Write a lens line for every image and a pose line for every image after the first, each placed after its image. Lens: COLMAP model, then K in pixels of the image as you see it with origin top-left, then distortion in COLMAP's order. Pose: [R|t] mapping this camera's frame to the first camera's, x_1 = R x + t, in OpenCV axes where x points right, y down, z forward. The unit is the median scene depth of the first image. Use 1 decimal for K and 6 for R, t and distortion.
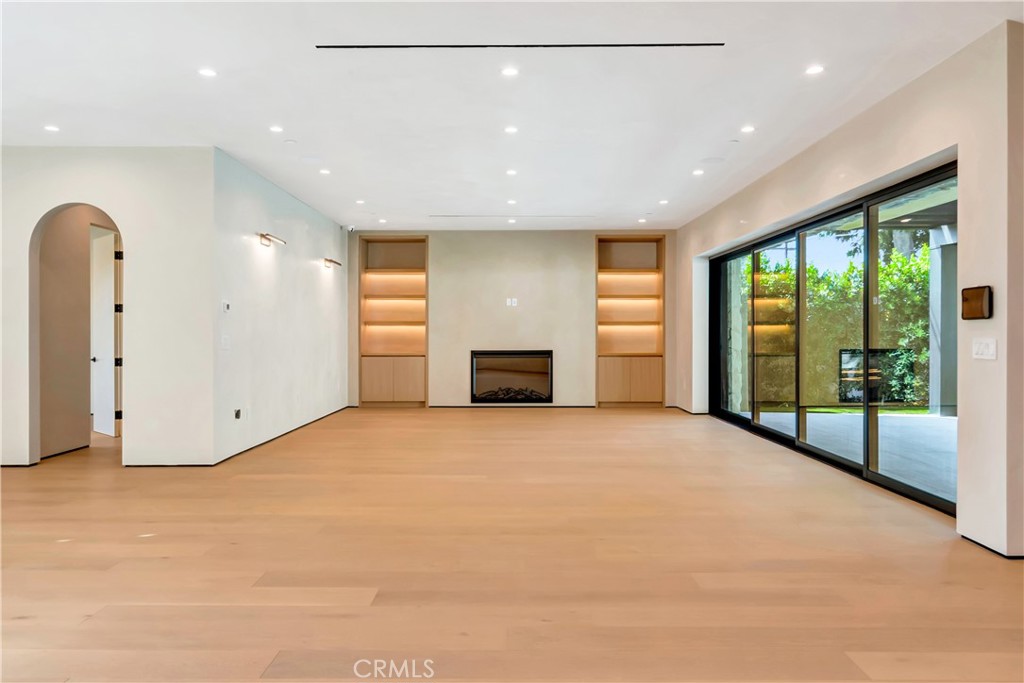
lens RADIAL K [[739.6, 0, 510.9], [0, 739.6, 340.2], [0, 0, 1]] dist [0.000466, 0.003691]
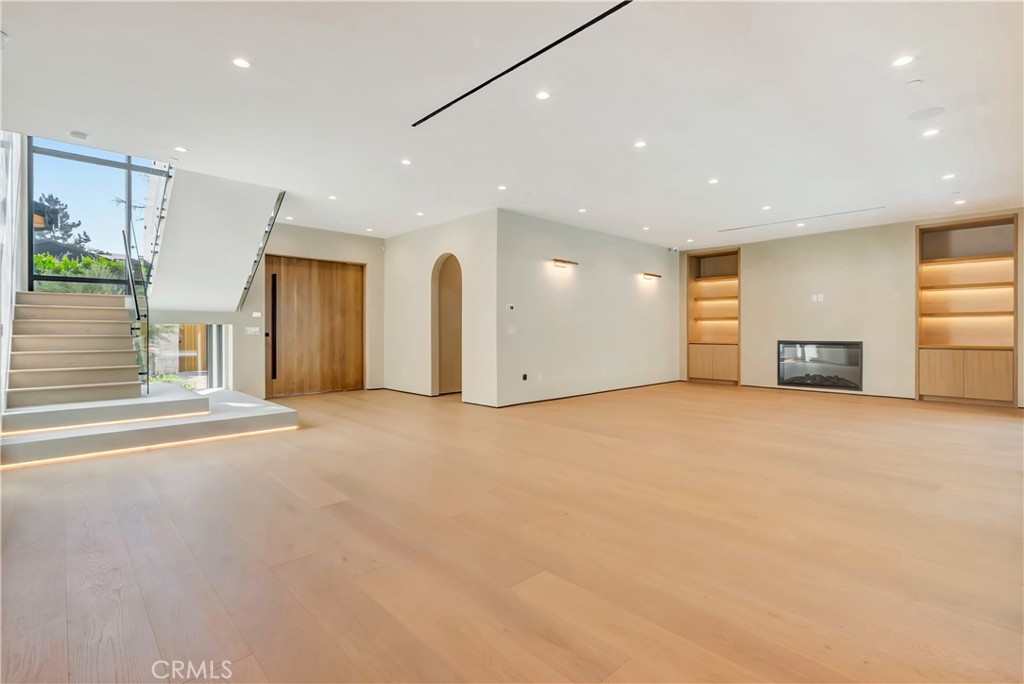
lens RADIAL K [[473.6, 0, 511.9], [0, 473.6, 336.0], [0, 0, 1]] dist [-0.005640, 0.001527]
pose [[0.695658, 0.007101, -0.718338, 0.192128], [-0.006035, 0.999974, 0.004040, 0.005811], [0.718348, 0.001525, 0.695683, 0.169063]]
